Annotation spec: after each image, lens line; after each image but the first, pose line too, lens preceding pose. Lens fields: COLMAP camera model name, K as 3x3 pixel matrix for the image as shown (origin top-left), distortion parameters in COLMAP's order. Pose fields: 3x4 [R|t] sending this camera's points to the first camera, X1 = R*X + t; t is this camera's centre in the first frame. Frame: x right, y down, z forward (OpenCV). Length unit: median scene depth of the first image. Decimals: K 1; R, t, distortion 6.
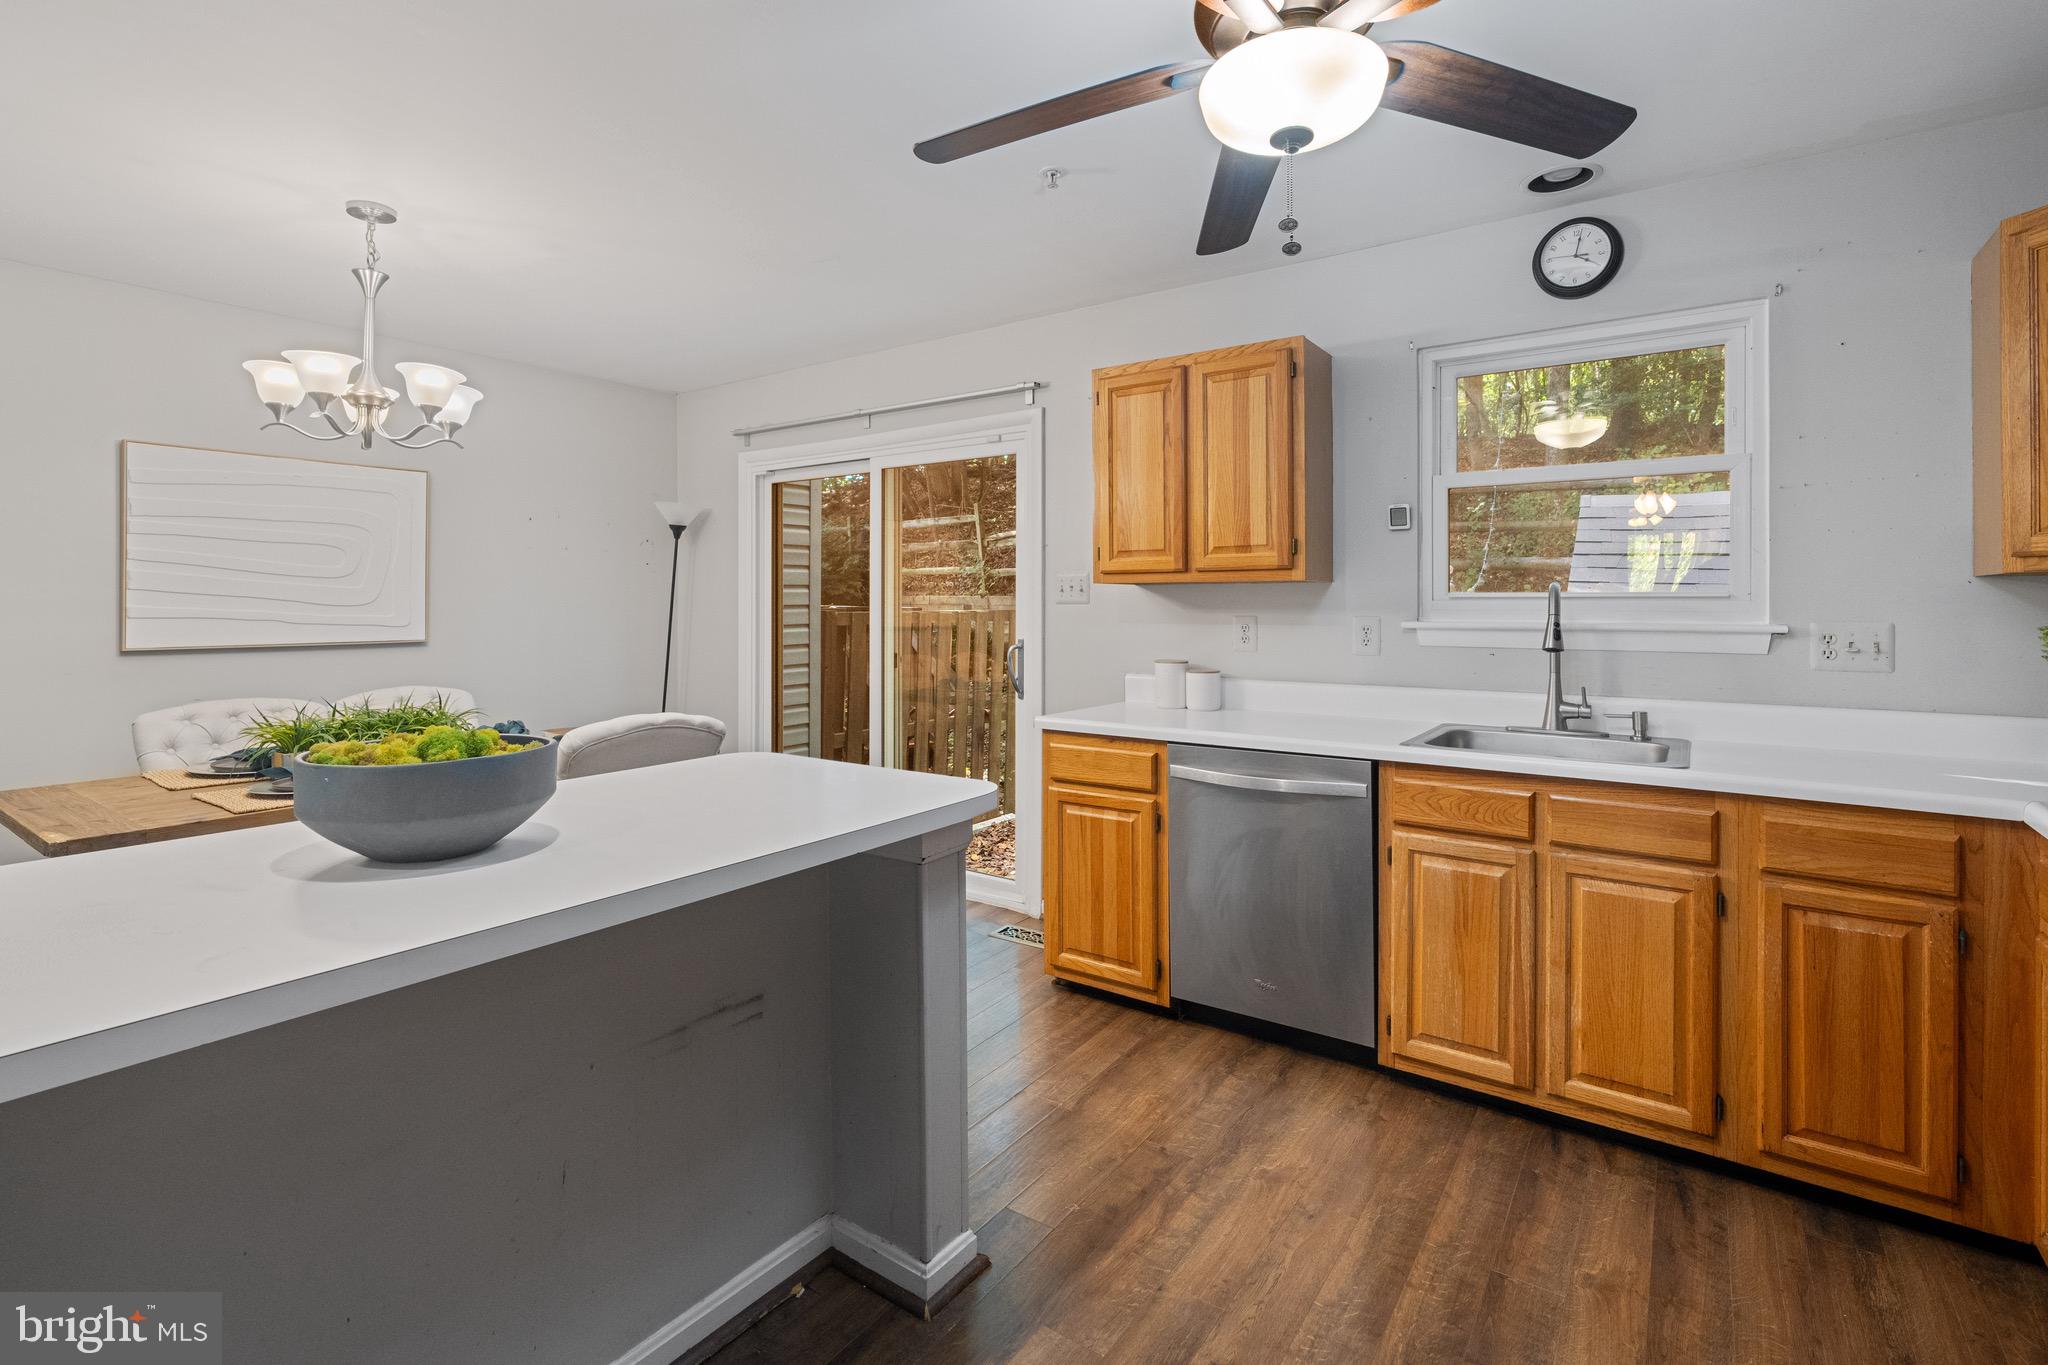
lens RADIAL K [[956.7, 0, 1017.7], [0, 956.7, 603.1], [0, 0, 1]] dist [-0.000871, -0.000015]
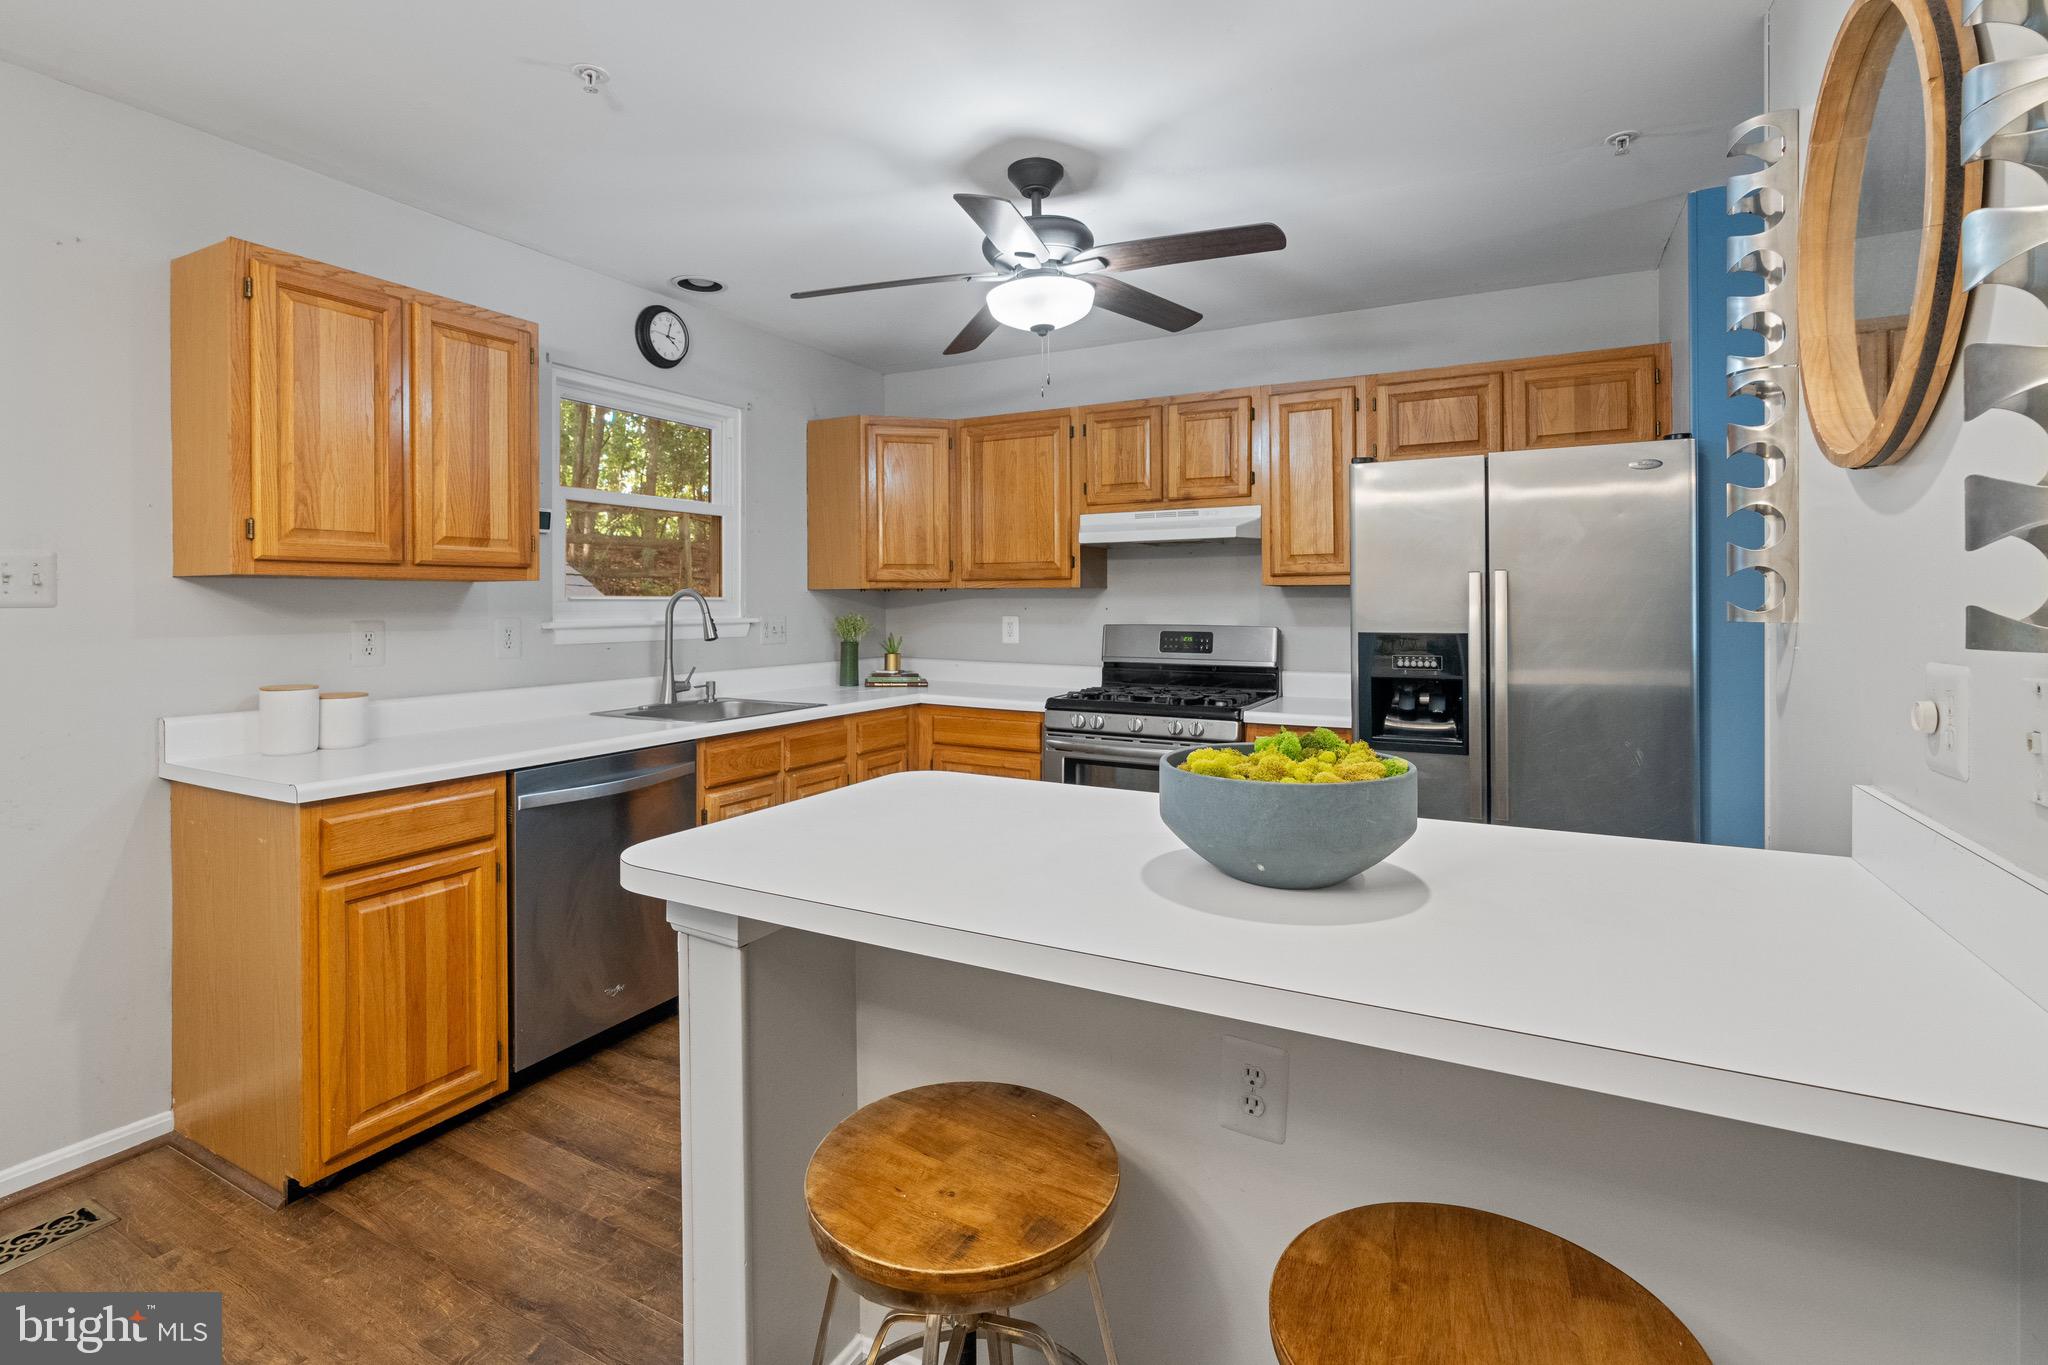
lens RADIAL K [[956.7, 0, 1017.7], [0, 956.7, 603.1], [0, 0, 1]] dist [-0.000871, -0.000015]
pose [[-0.128741, 0.001327, 0.991677, -0.688507], [0.003731, 0.999993, -0.000853, 0.001090], [-0.991671, 0.003590, -0.128745, 0.631873]]
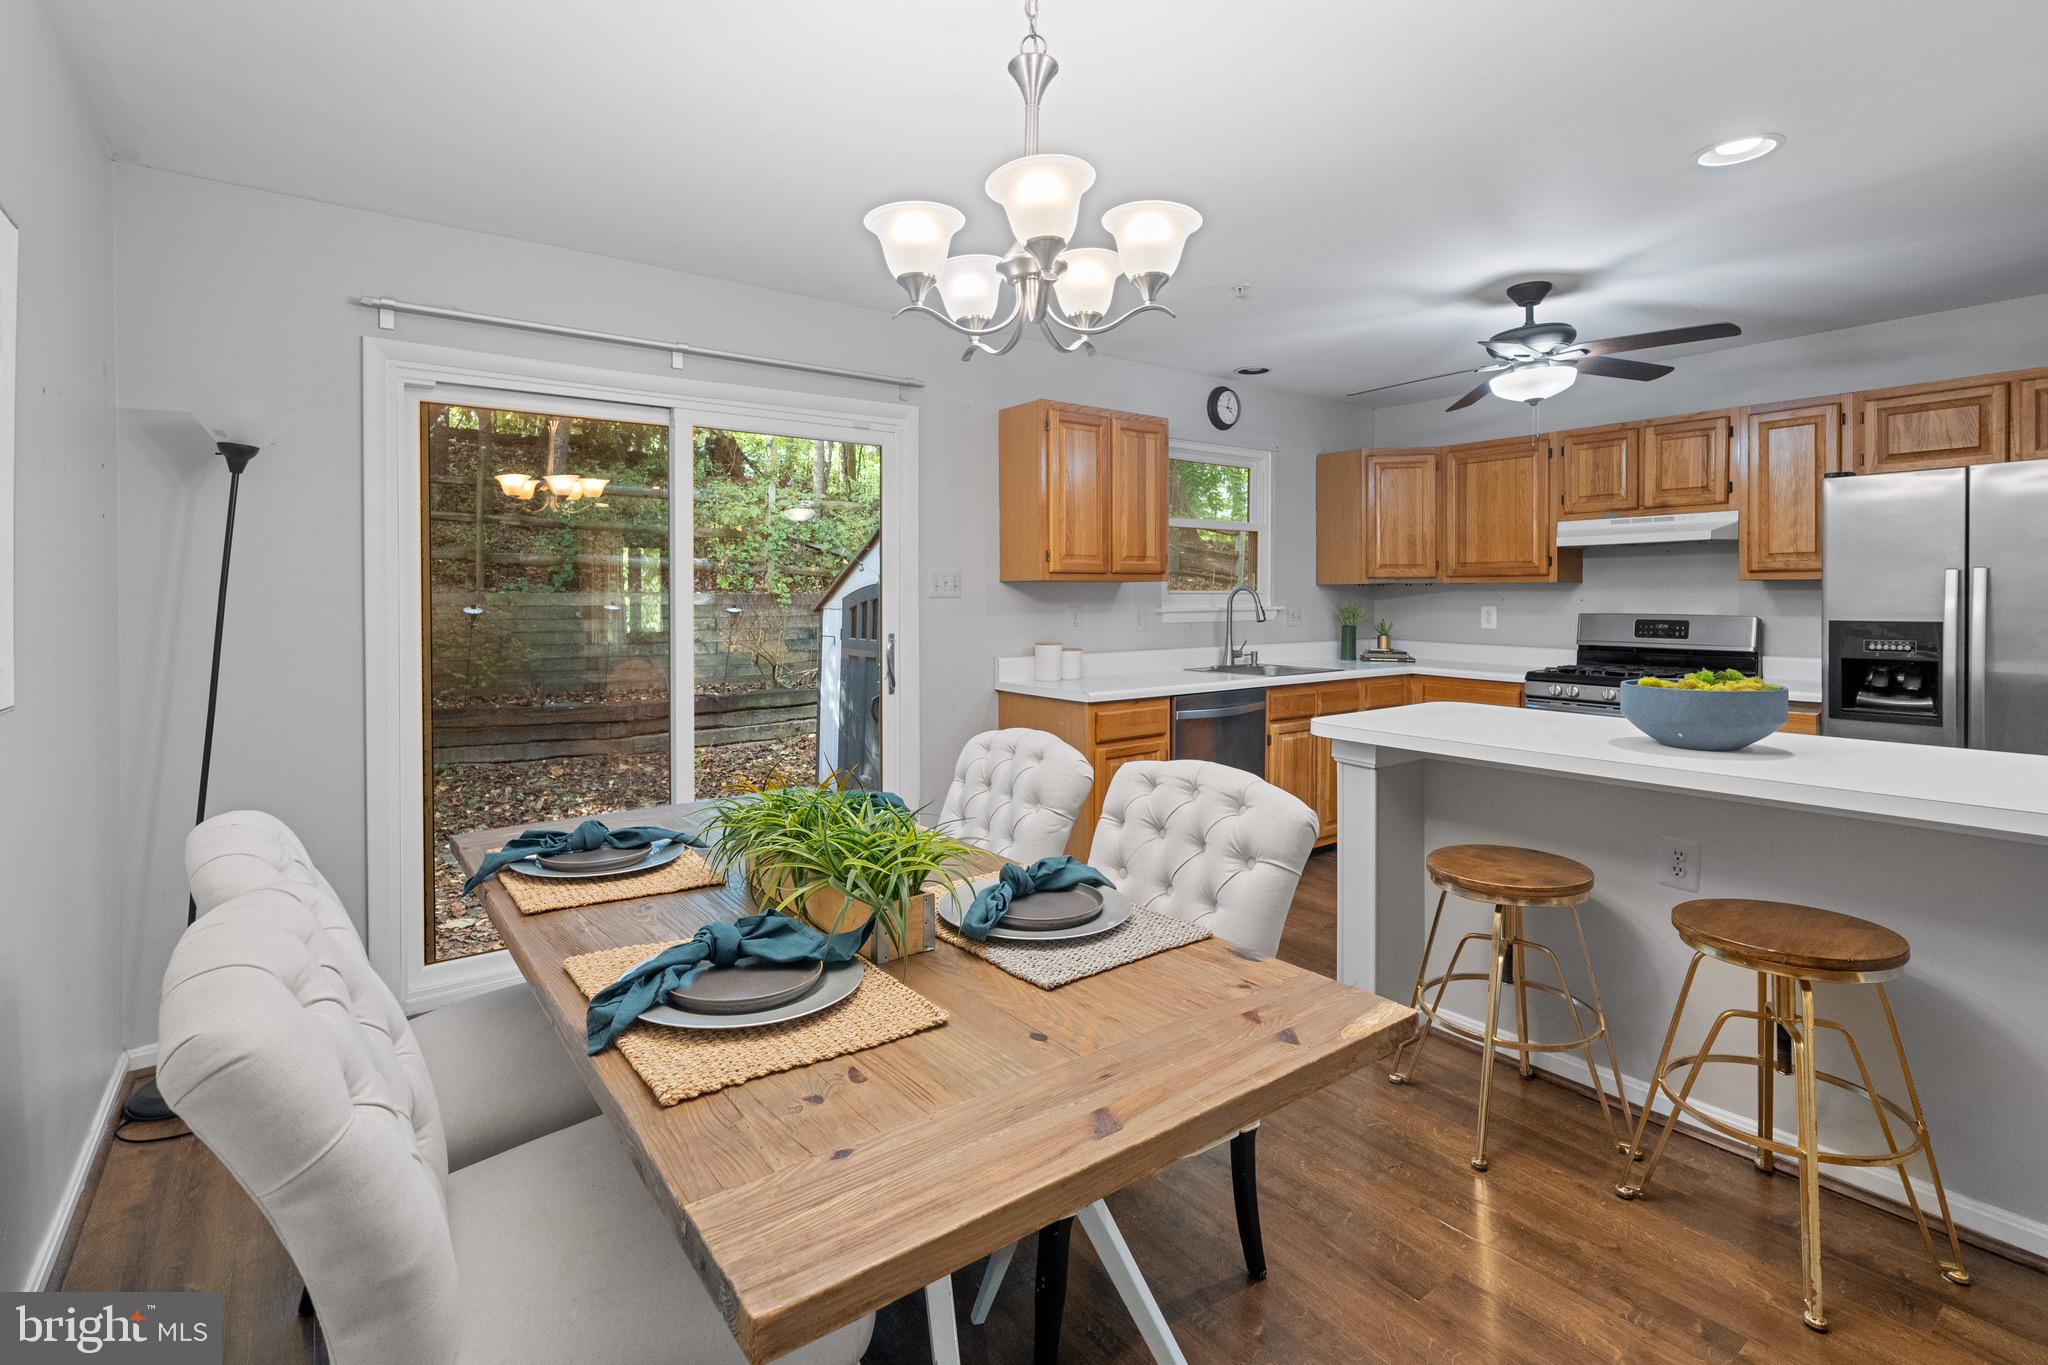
lens RADIAL K [[957.9, 0, 1018.4], [0, 957.9, 611.8], [0, 0, 1]] dist [0.002346, 0.000870]
pose [[0.300268, -0.016889, 0.953705, -1.177907], [0.003710, 0.999856, 0.016538, -0.001931], [-0.953848, -0.001428, 0.300287, 0.751297]]
